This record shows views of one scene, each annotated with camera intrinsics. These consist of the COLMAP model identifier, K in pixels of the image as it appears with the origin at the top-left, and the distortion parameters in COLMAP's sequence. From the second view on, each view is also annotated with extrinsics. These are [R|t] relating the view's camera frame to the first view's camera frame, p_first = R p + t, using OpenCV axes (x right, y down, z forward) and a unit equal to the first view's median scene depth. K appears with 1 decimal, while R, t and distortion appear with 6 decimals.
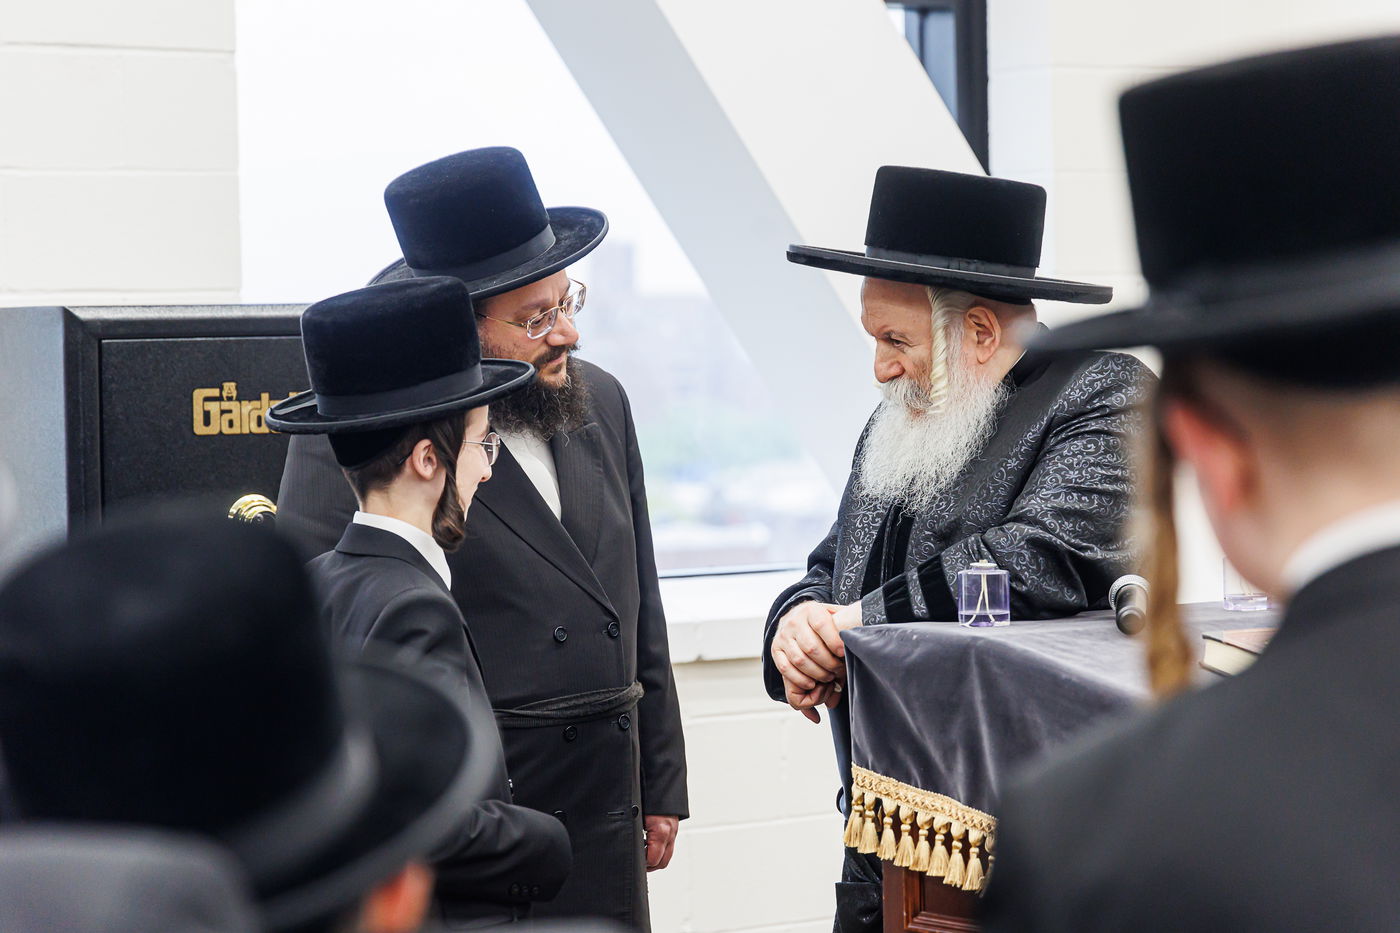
lens RADIAL K [[4186.7, 0, 700.0], [0, 4186.7, 466.5], [0, 0, 1]] dist [0.024649, 0.102282]
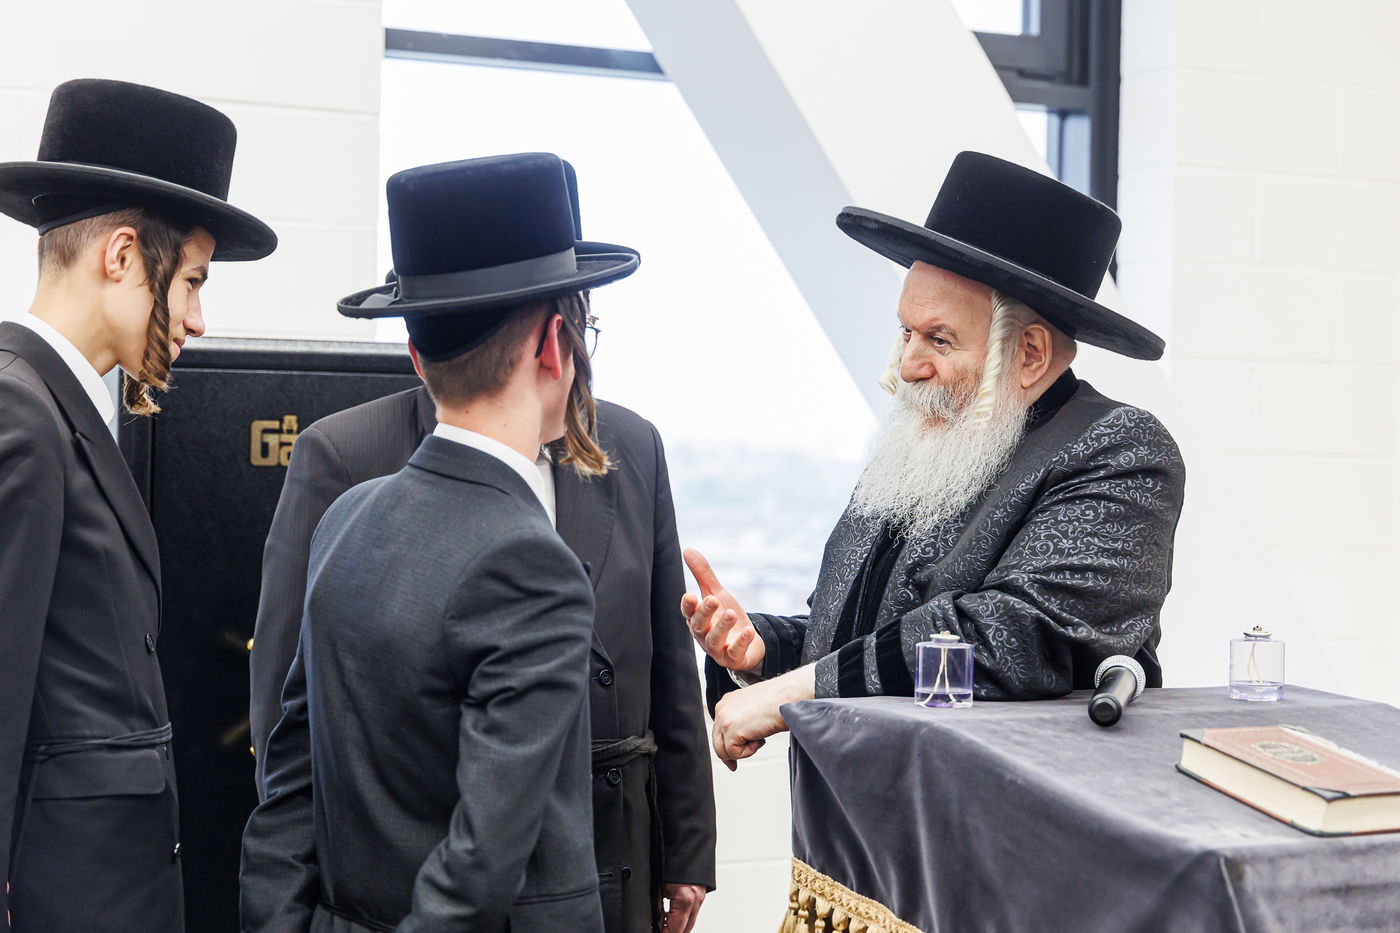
lens RADIAL K [[2920.8, 0, 700.0], [0, 2920.8, 466.5], [0, 0, 1]] dist [0.021615, -0.218133]
pose [[0.992881, 0.035069, -0.113830, 0.085171], [-0.036920, 0.999217, -0.014194, -0.001629], [0.113243, 0.018296, 0.993399, 0.384193]]
